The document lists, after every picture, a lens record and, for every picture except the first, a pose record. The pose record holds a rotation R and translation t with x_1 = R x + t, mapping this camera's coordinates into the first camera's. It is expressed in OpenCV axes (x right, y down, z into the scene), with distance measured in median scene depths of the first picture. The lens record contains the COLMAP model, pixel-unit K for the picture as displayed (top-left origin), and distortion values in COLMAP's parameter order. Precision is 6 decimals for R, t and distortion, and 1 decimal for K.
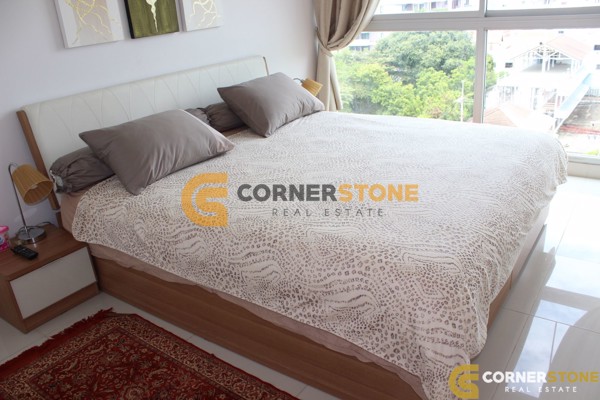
lens RADIAL K [[497.1, 0, 300.0], [0, 497.1, 200.0], [0, 0, 1]] dist [-0.137760, 0.019063]
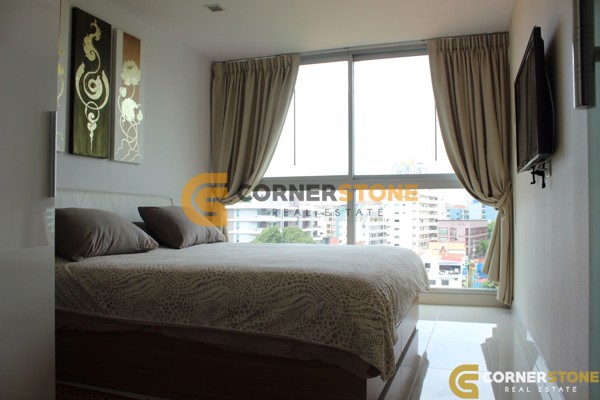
lens RADIAL K [[497.1, 0, 300.0], [0, 497.1, 200.0], [0, 0, 1]] dist [-0.137760, 0.019063]
pose [[0.956679, 0.089982, 0.276889, -0.211161], [0.035409, 0.908020, -0.417428, 0.410454], [-0.288982, 0.409149, 0.865498, -0.158651]]
